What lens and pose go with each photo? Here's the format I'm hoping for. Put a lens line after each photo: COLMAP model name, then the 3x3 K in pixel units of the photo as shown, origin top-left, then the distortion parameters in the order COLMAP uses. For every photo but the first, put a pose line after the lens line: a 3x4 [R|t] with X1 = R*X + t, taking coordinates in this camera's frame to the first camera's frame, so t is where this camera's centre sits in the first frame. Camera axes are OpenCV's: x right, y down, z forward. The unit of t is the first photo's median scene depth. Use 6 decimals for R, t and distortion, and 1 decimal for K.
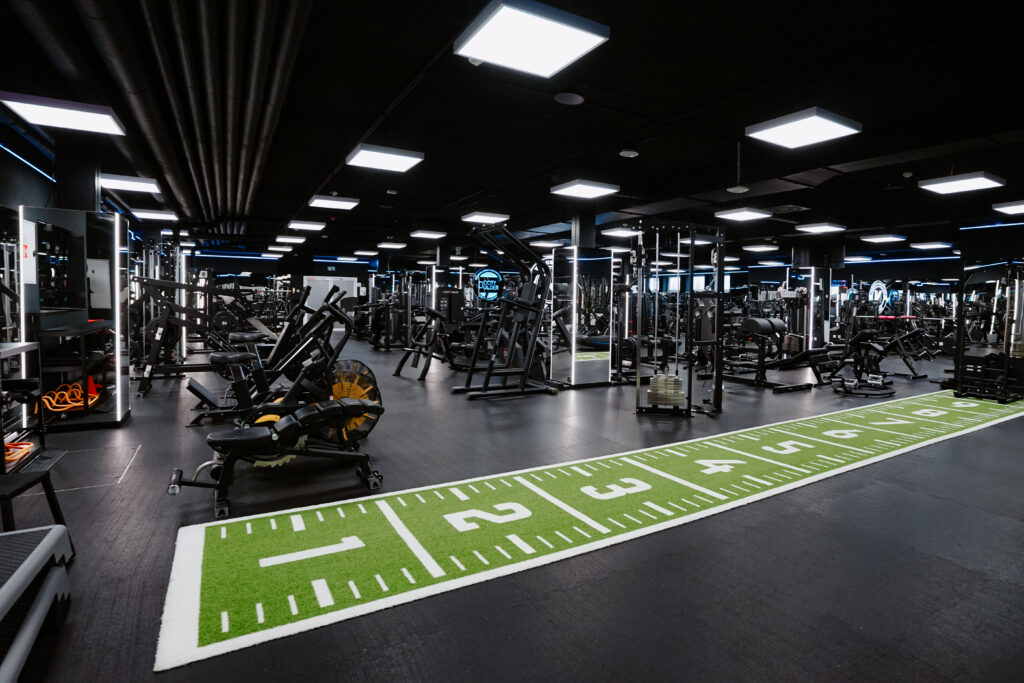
lens RADIAL K [[500.4, 0, 512.0], [0, 500.4, 341.5], [0, 0, 1]] dist [-0.083105, 0.040448]
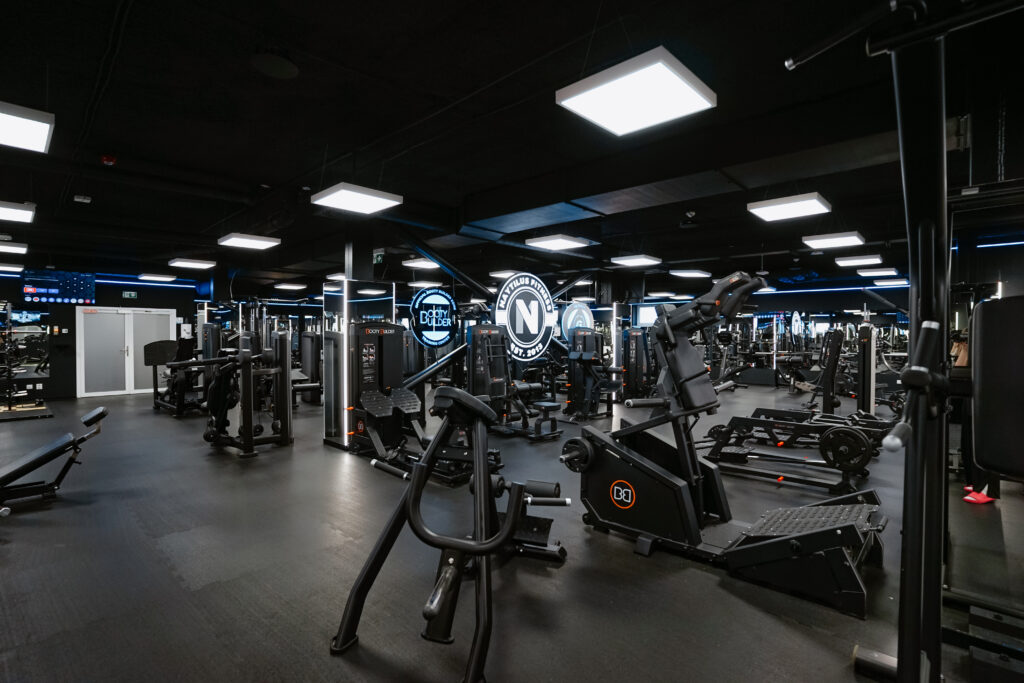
lens RADIAL K [[500.4, 0, 512.0], [0, 500.4, 341.5], [0, 0, 1]] dist [-0.083105, 0.040448]
pose [[0.955423, -0.022723, 0.294365, -0.094092], [0.042664, 0.997195, -0.061499, -0.034129], [-0.292142, 0.071316, 0.953712, 0.314276]]
